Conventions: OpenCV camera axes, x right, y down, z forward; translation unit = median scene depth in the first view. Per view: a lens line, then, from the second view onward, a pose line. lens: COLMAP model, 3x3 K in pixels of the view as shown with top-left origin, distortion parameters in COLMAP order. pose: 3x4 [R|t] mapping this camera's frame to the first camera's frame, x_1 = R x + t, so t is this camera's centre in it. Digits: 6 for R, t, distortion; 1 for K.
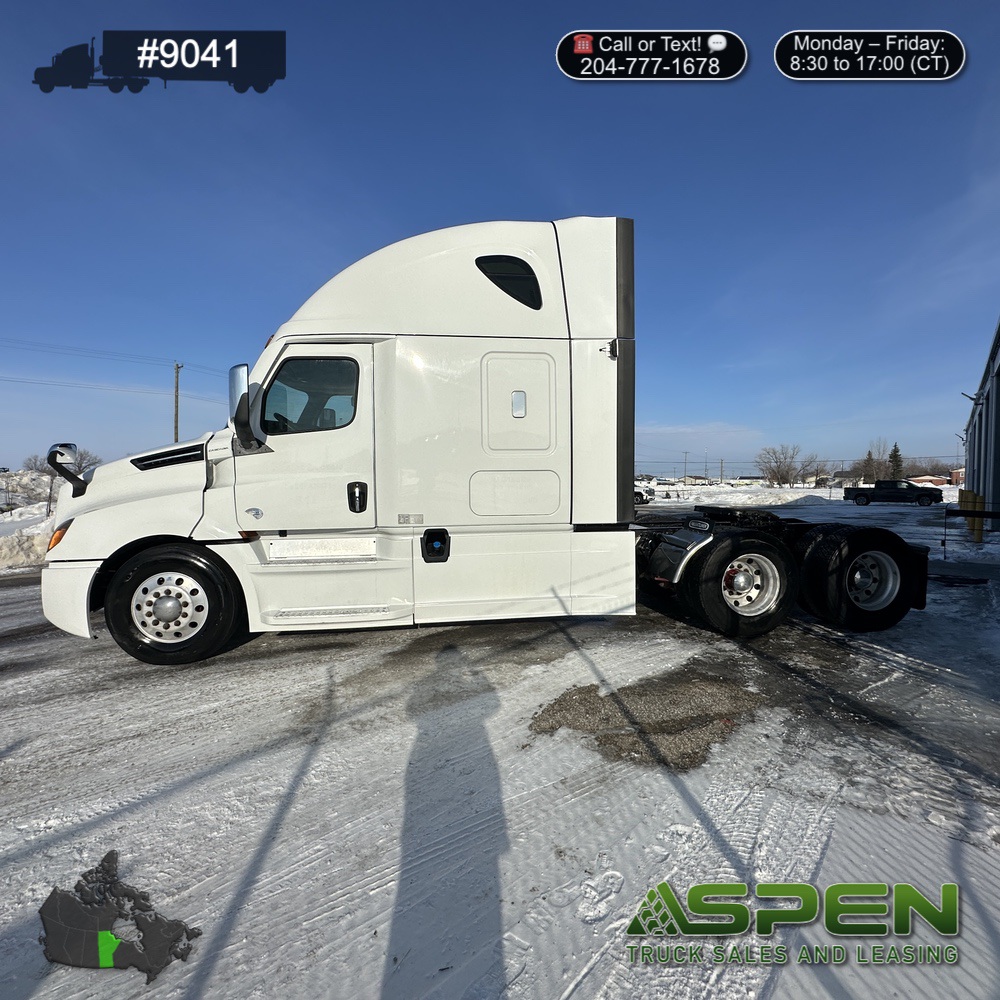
lens RADIAL K [[529.1, 0, 500.0], [0, 529.1, 500.0], [0, 0, 1]] dist [-0.000640, -0.000605]
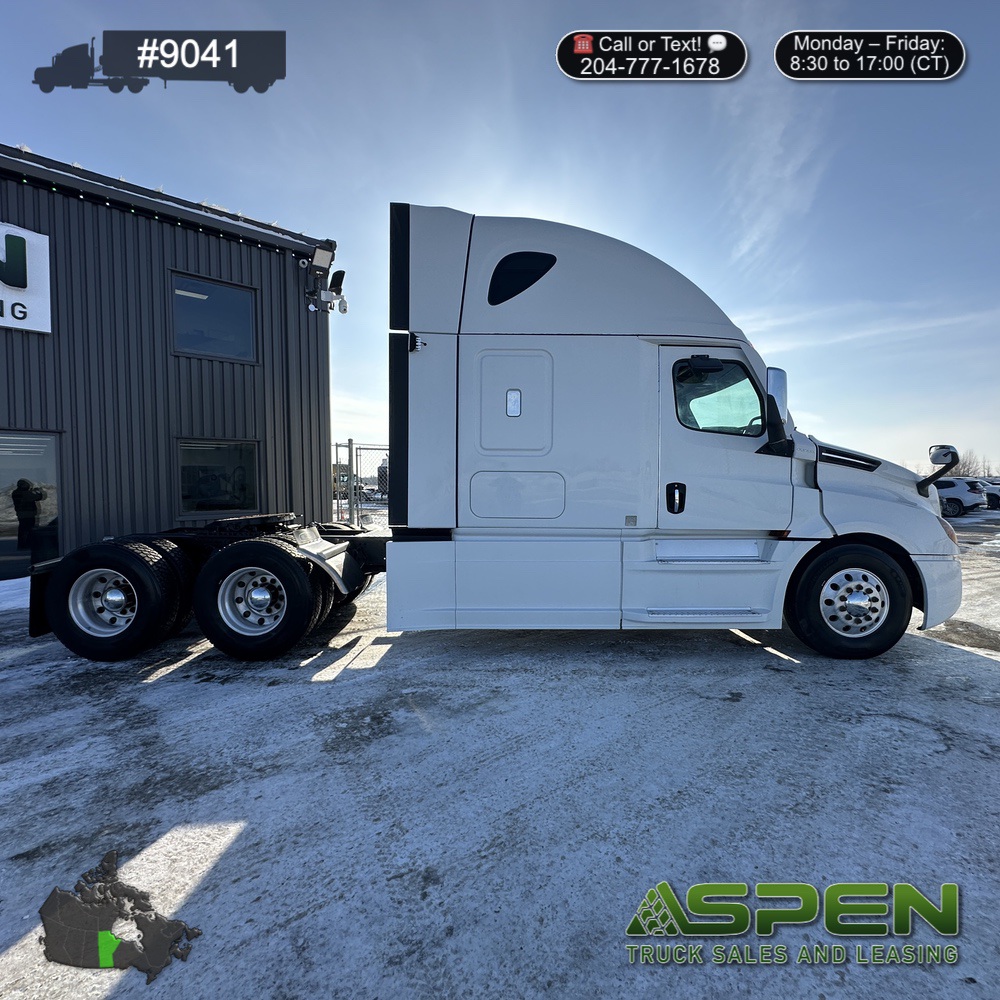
lens RADIAL K [[519.4, 0, 500.0], [0, 519.4, 500.0], [0, 0, 1]] dist [0.001287, 0.000182]
pose [[0.999982, 0.004552, 0.004021, -1.331231], [-0.004520, 0.999960, -0.007774, 0.014169], [-0.004056, 0.007756, 0.999962, -0.012951]]
